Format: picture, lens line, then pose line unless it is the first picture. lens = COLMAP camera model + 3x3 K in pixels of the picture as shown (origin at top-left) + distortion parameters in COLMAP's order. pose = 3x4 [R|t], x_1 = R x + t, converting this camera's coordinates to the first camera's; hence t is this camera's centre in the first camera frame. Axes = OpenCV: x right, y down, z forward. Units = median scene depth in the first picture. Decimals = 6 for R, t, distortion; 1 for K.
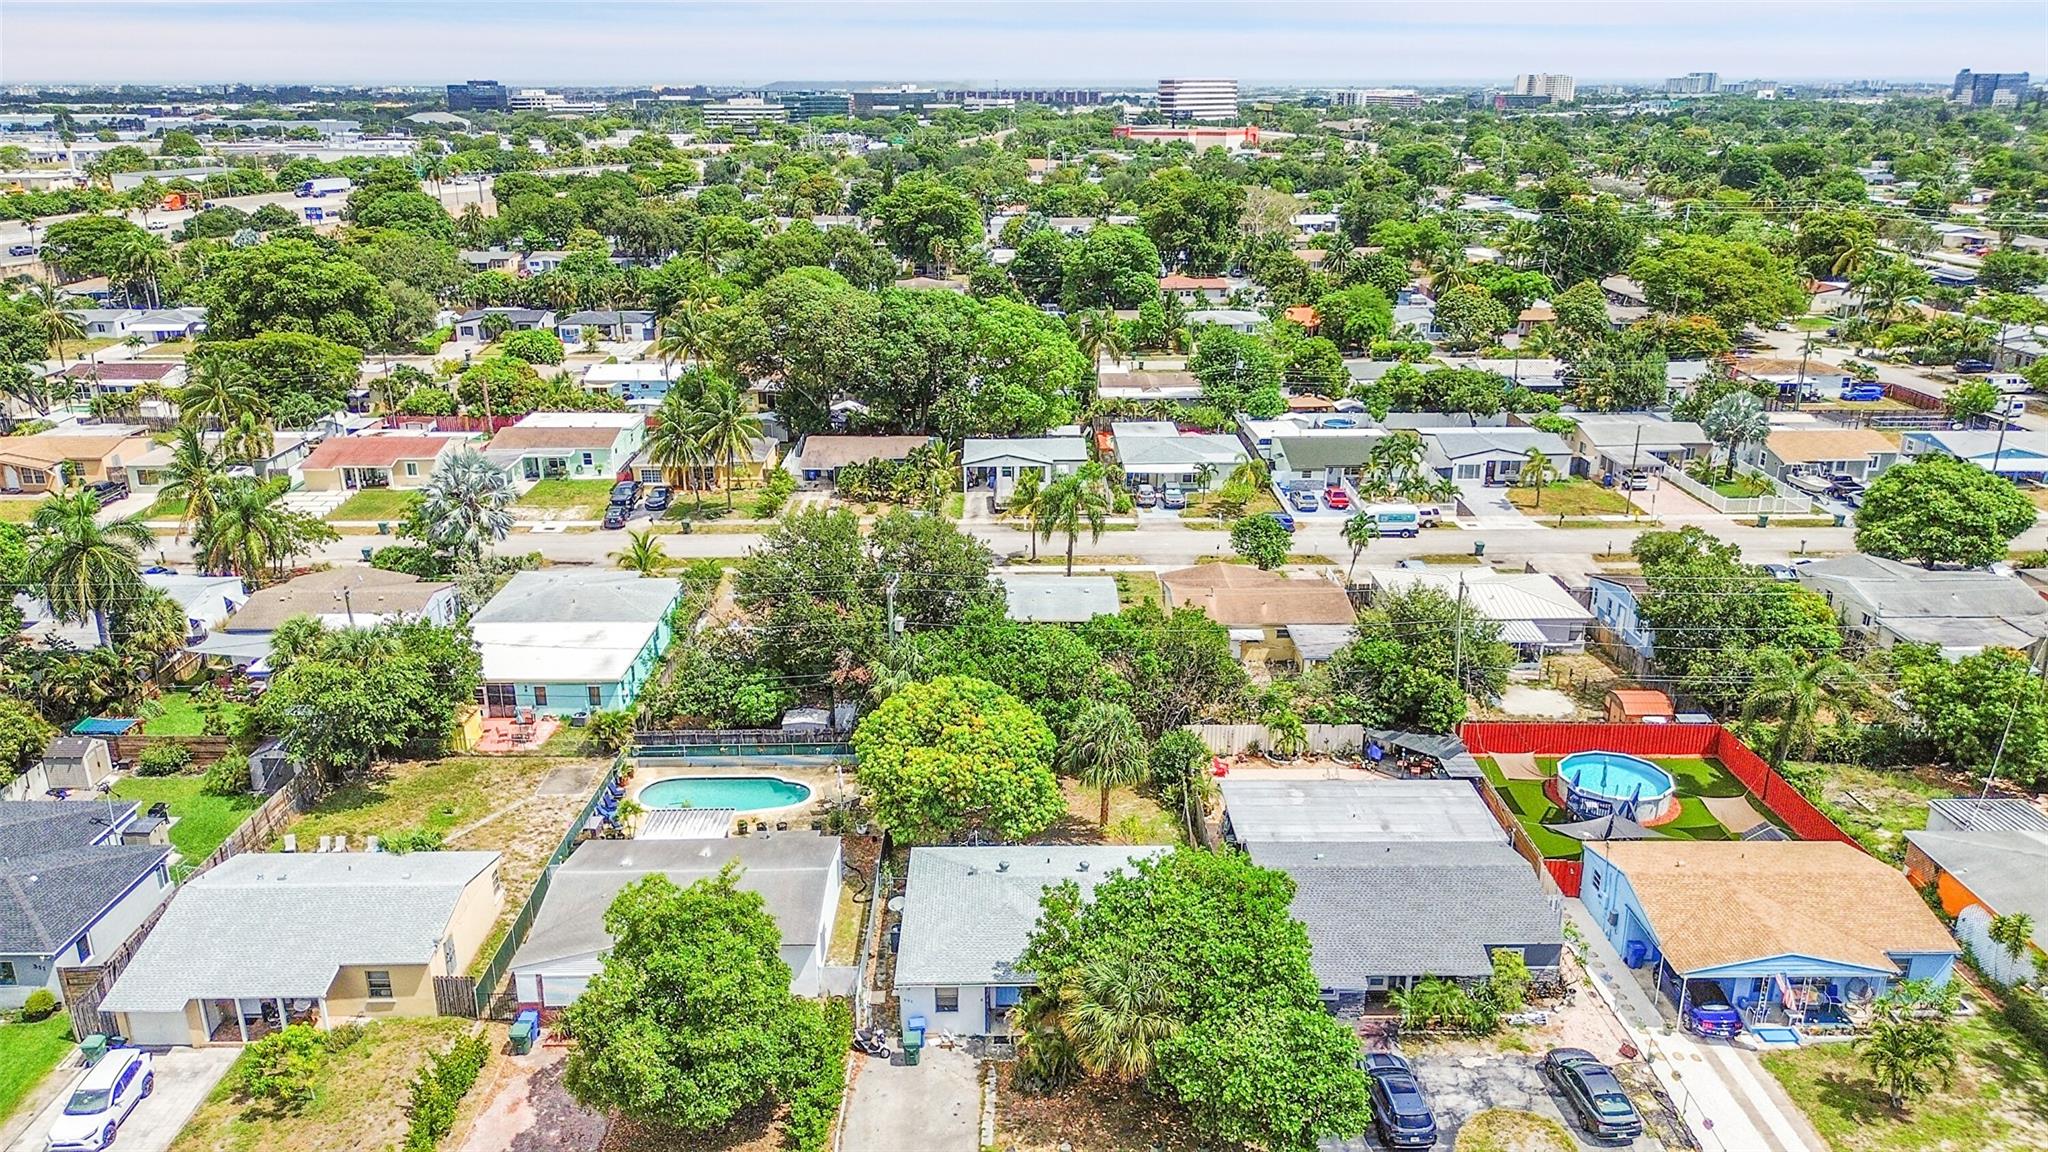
lens RADIAL K [[1526.9, 0, 1024.0], [0, 1526.9, 576.0], [0, 0, 1]] dist [0.001335, 0.000167]
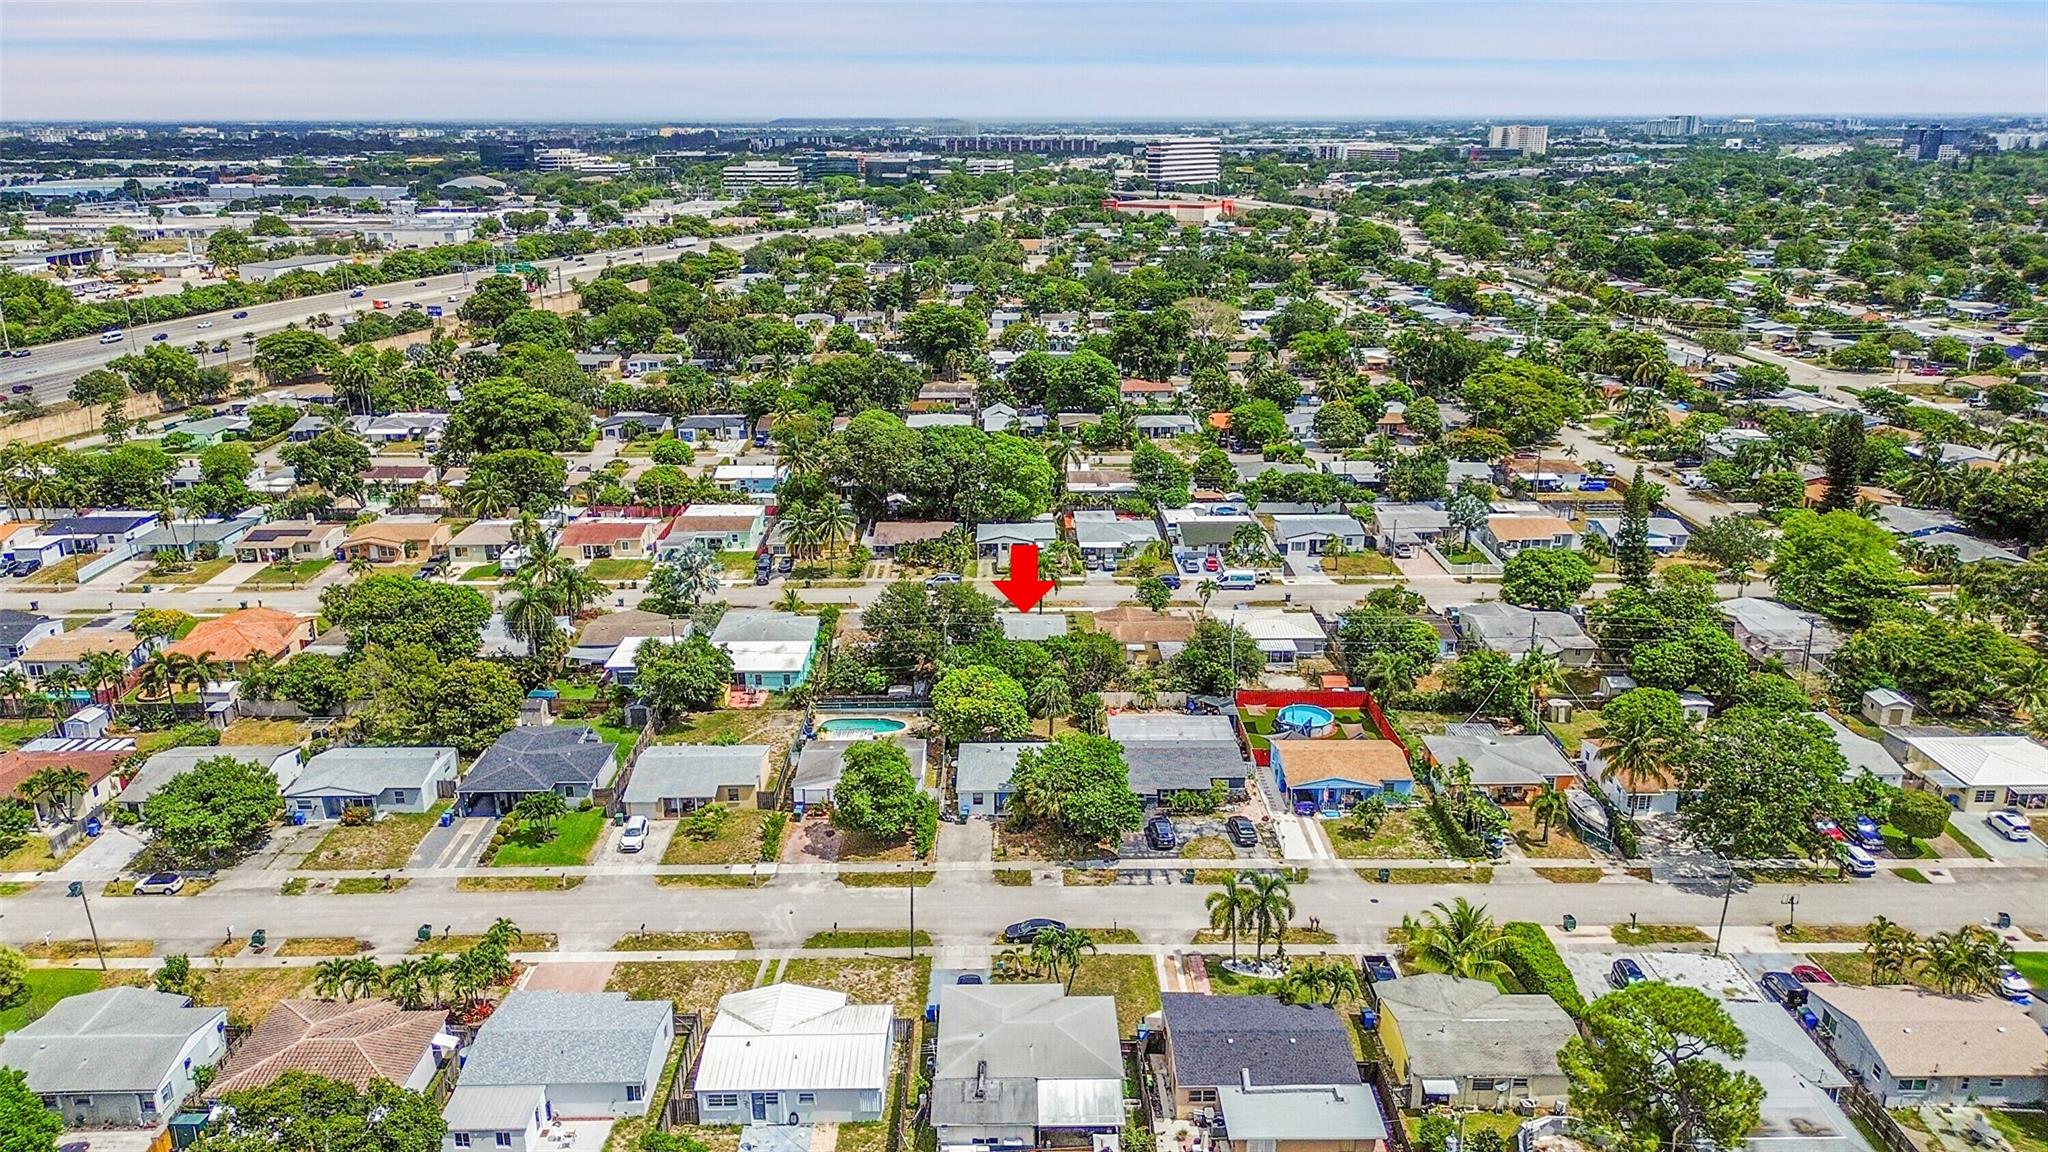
lens RADIAL K [[1465.6, 0, 1024.0], [0, 1465.6, 576.0], [0, 0, 1]] dist [0.072280, -0.000920]
pose [[0.999999, -0.001643, 0.000496, 0.008691], [0.001652, 0.999800, -0.019945, -0.008793], [-0.000463, 0.019946, 0.999801, -0.558190]]
